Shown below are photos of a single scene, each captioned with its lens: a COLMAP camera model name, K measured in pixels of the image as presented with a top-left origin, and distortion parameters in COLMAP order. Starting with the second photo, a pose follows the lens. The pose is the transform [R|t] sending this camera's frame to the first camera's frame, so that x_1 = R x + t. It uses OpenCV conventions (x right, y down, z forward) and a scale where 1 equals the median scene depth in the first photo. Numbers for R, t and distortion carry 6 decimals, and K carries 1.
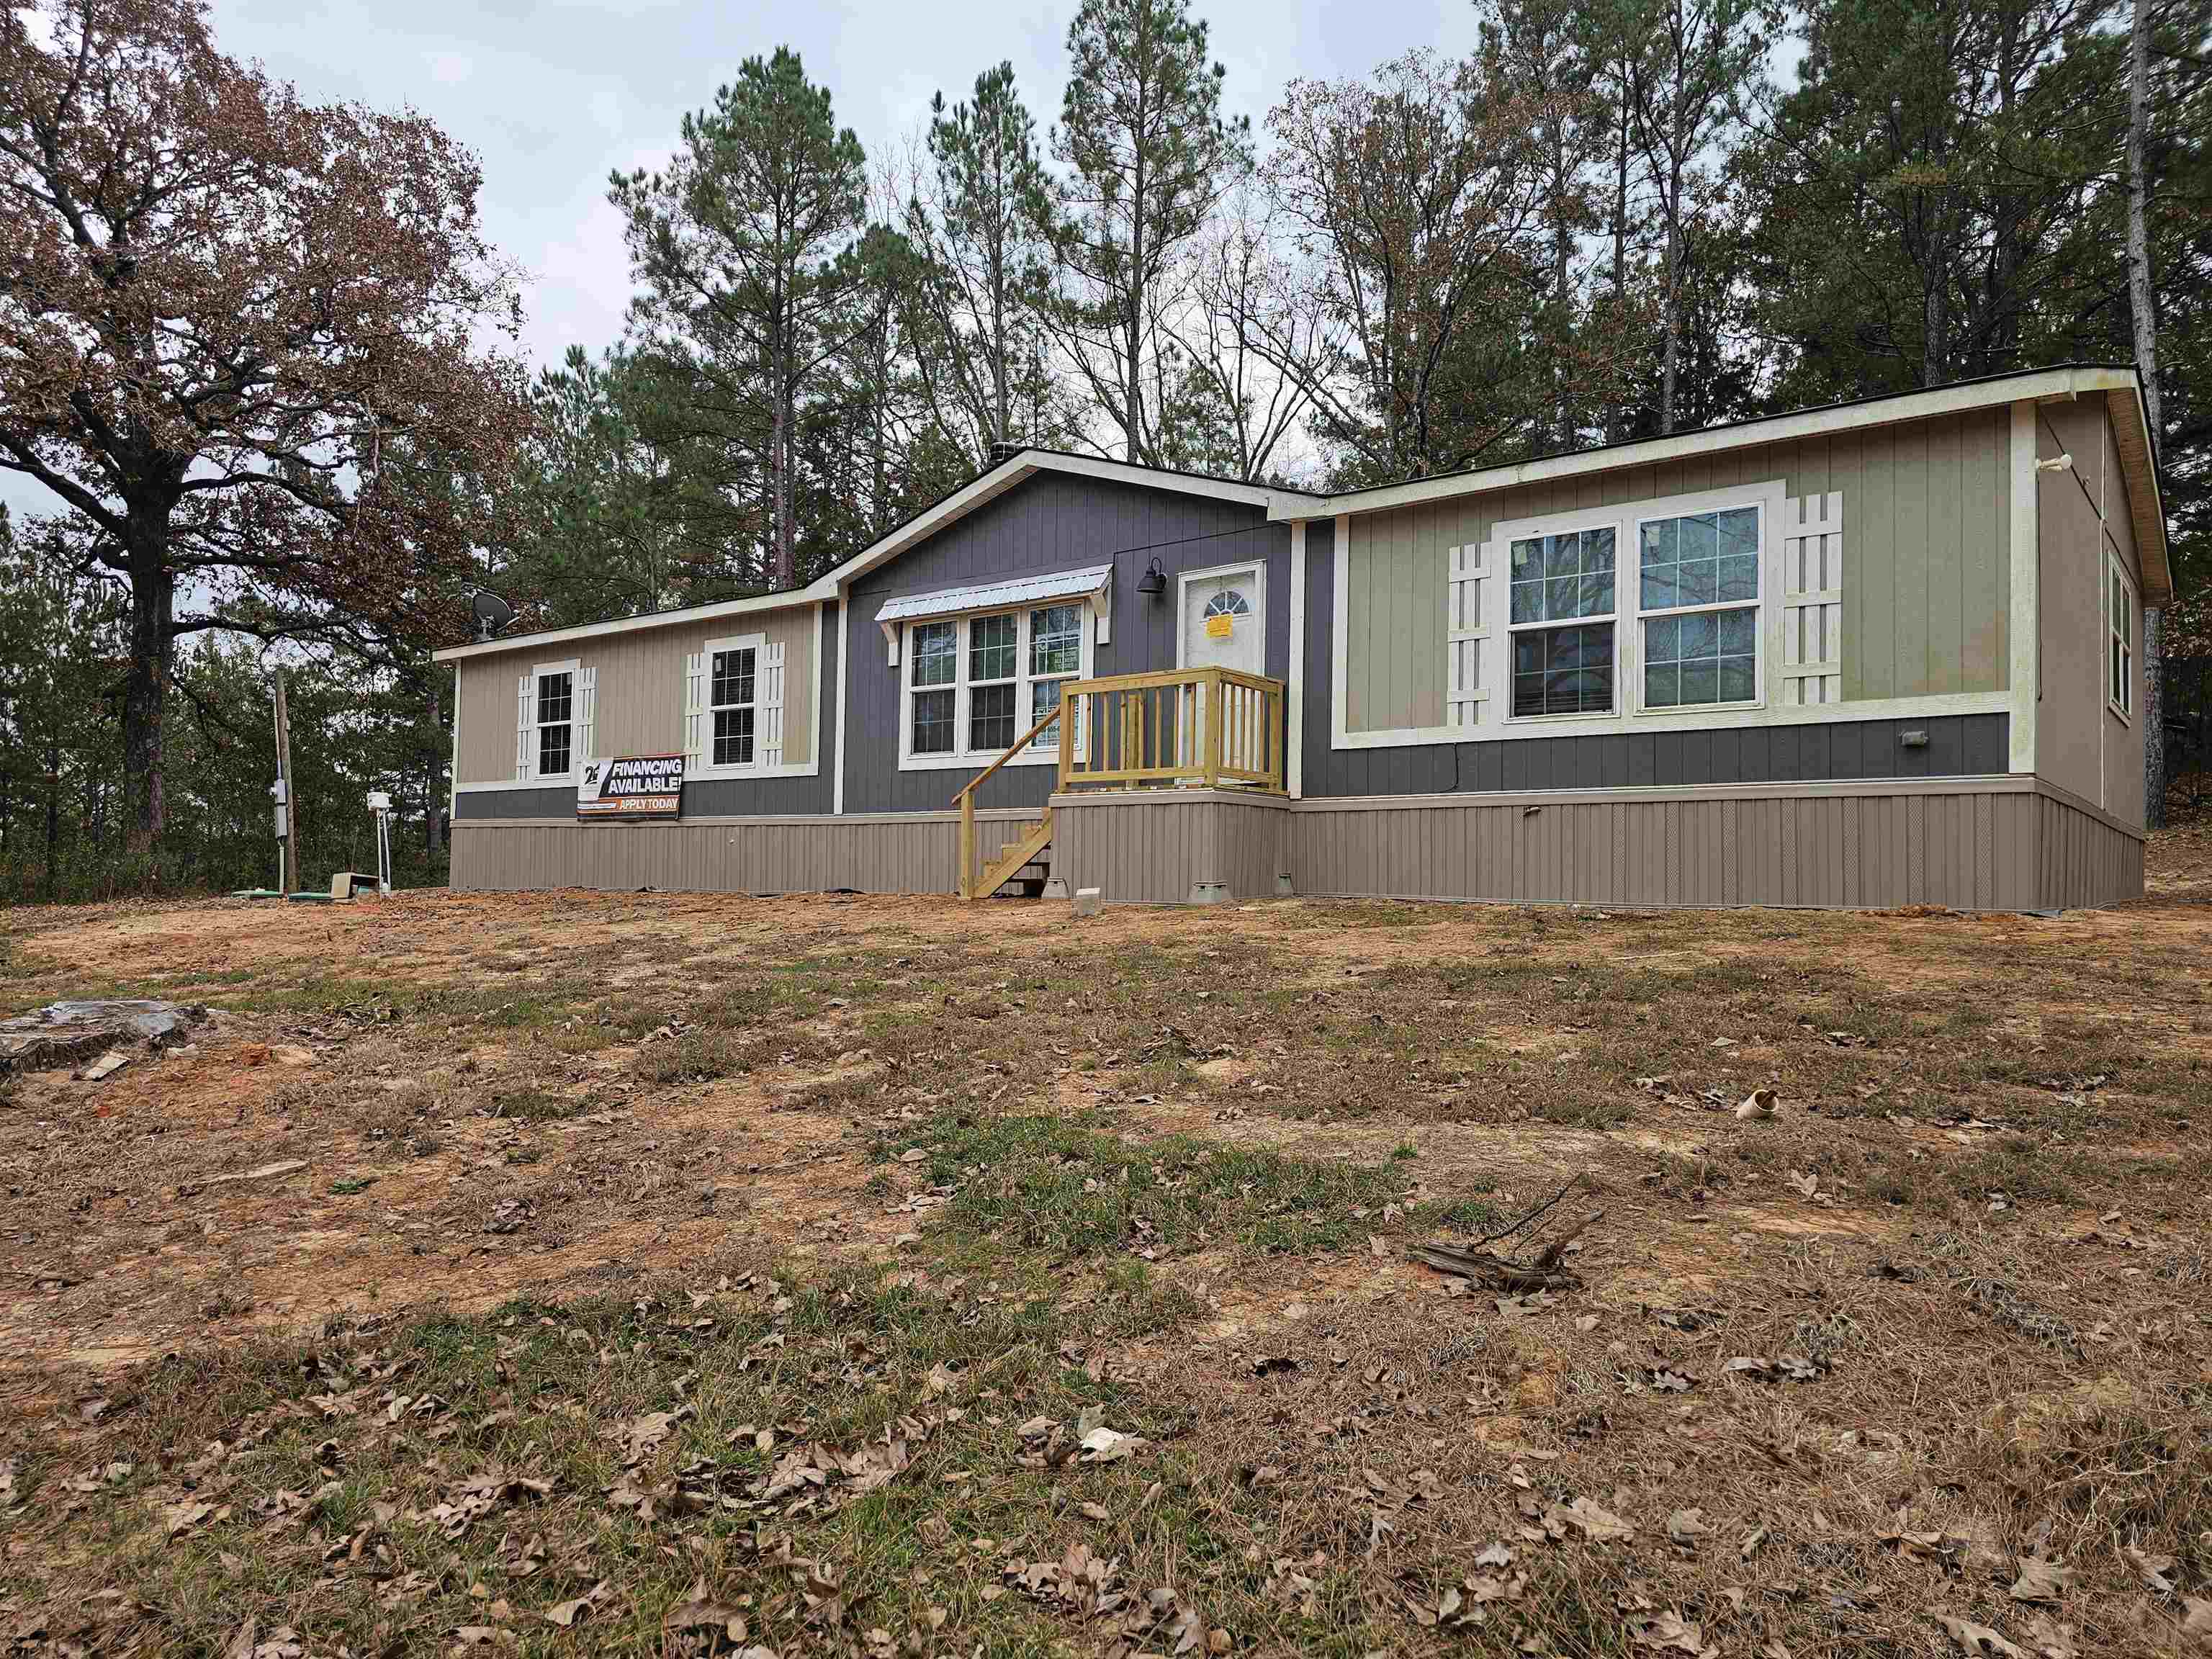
lens RADIAL K [[1488.5, 0, 1106.0], [0, 1488.5, 829.5], [0, 0, 1]] dist [0.024322, 0.000740]
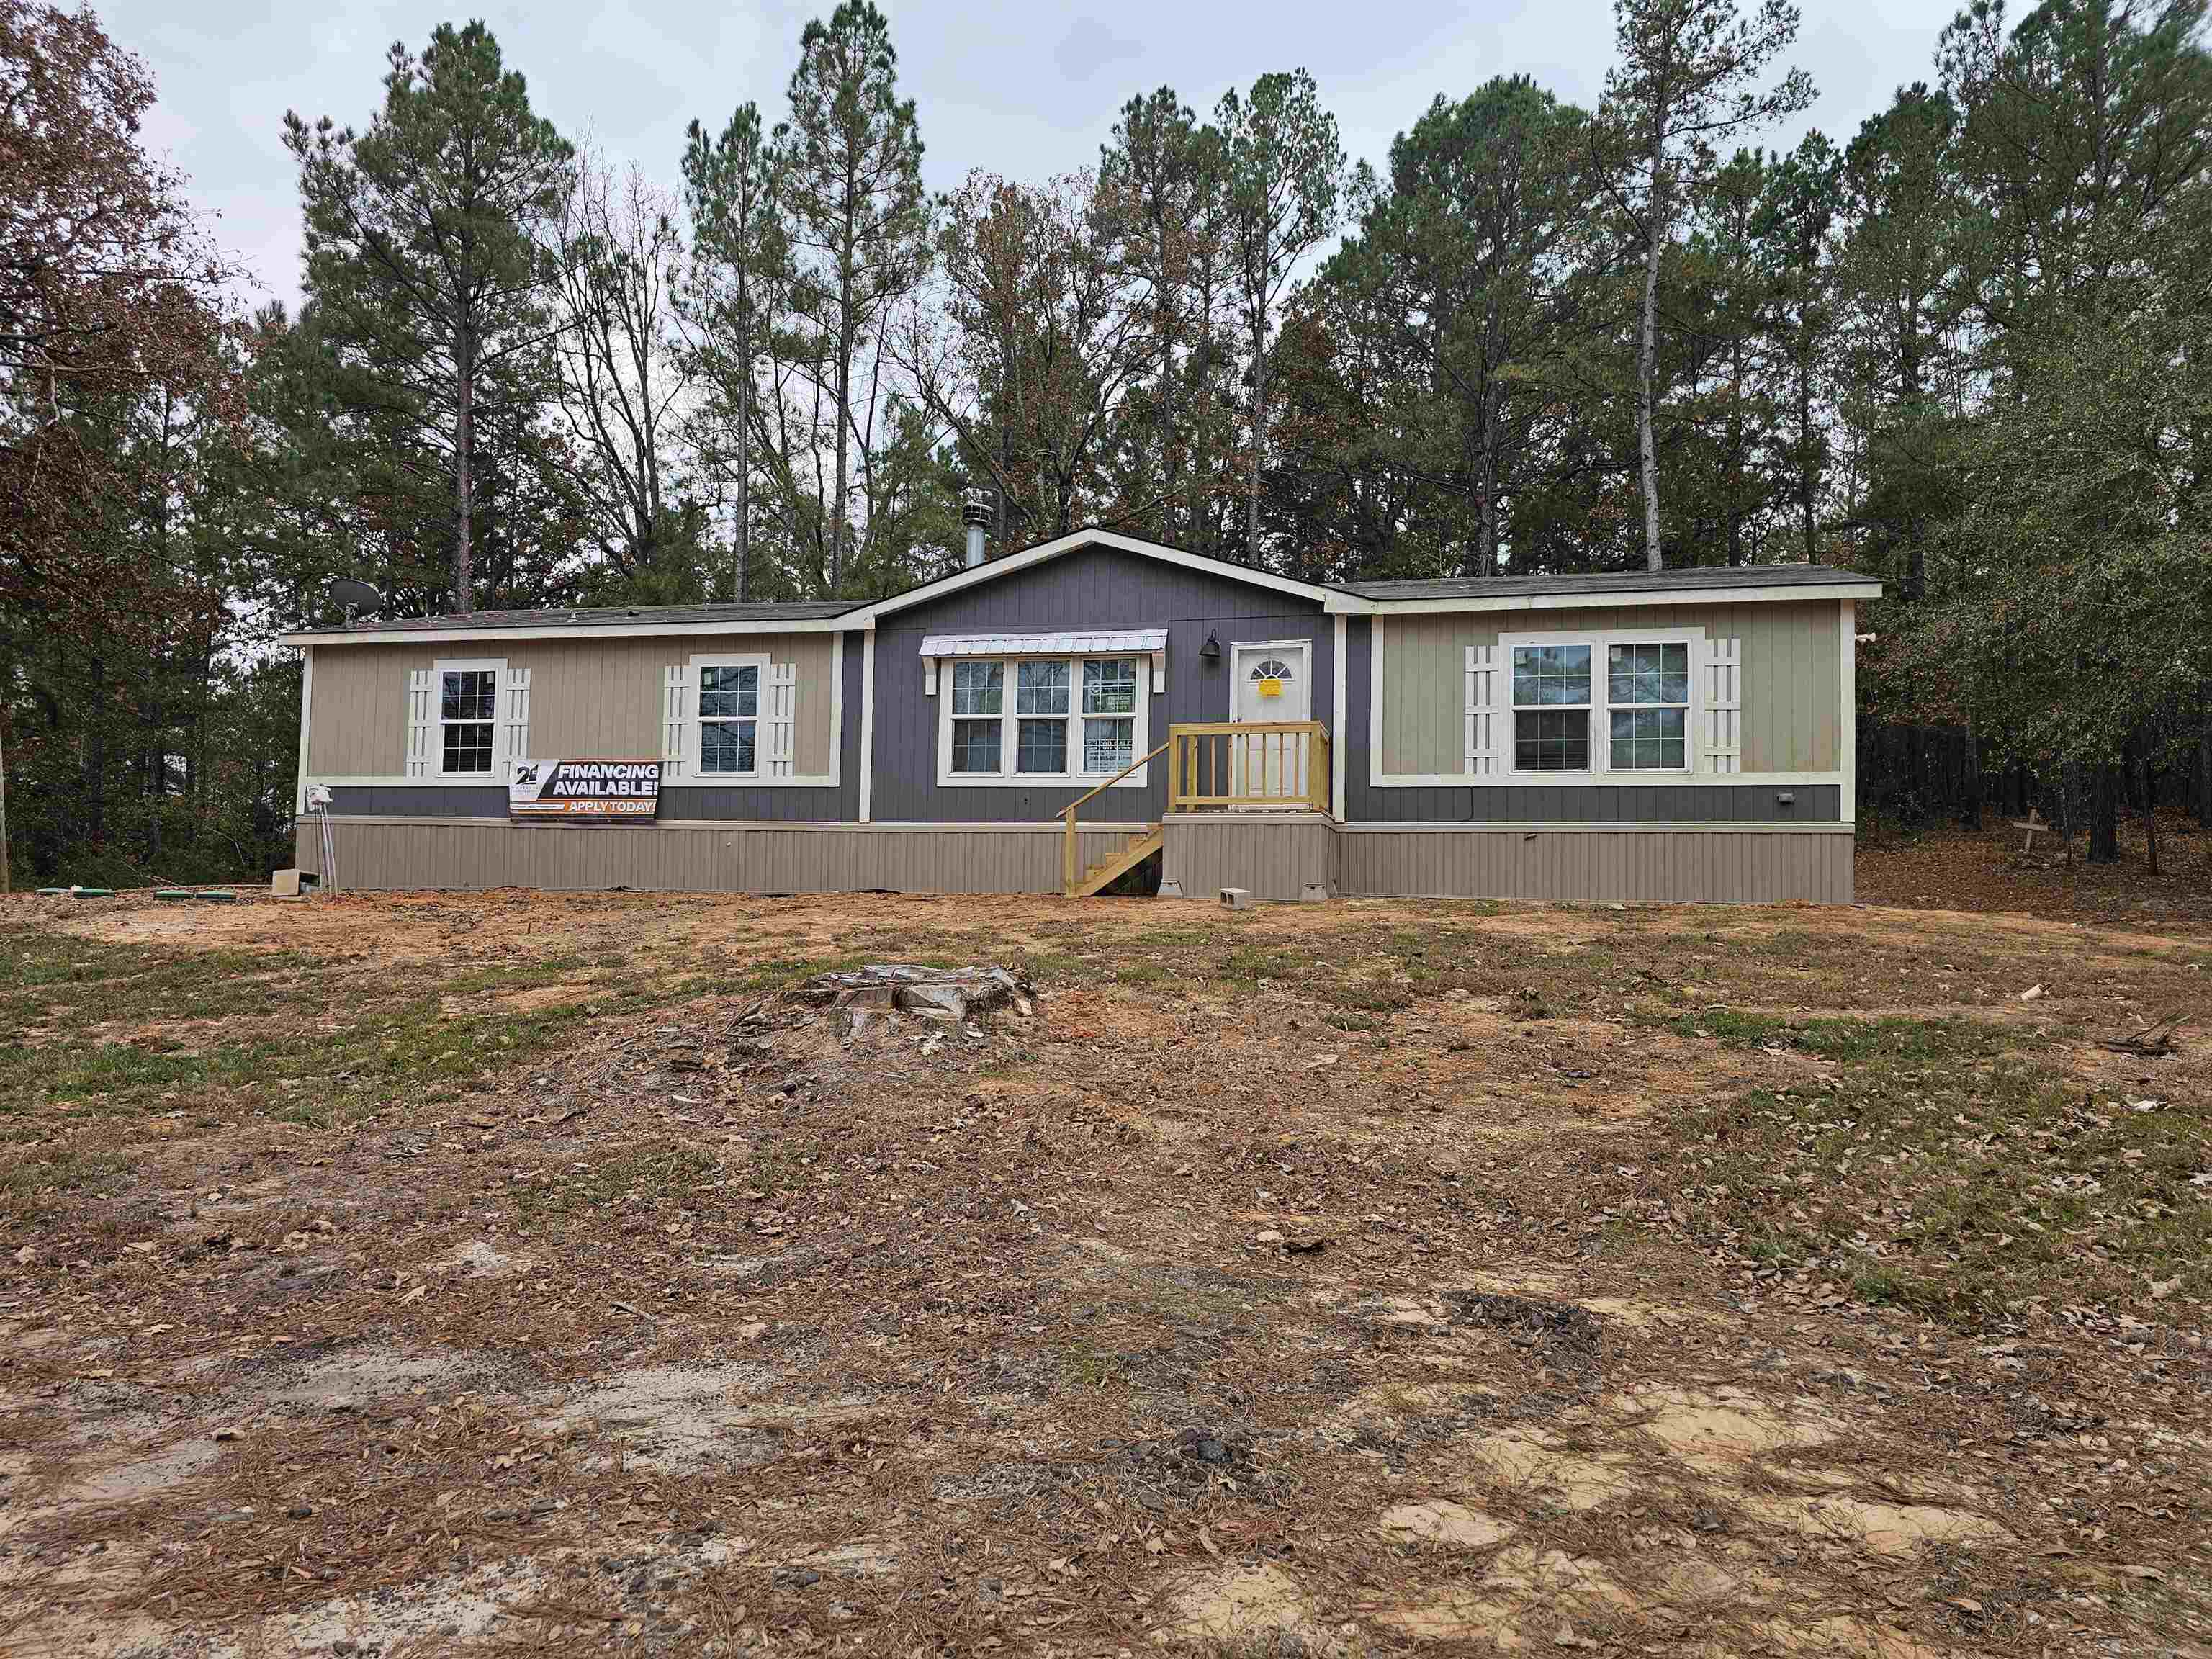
lens RADIAL K [[1488.5, 0, 1106.0], [0, 1488.5, 829.5], [0, 0, 1]] dist [0.024322, 0.000740]
pose [[0.908448, 0.023955, 0.417310, -0.514131], [-0.020634, 0.999709, -0.012469, 0.005667], [-0.417488, 0.002716, 0.908679, -0.103193]]
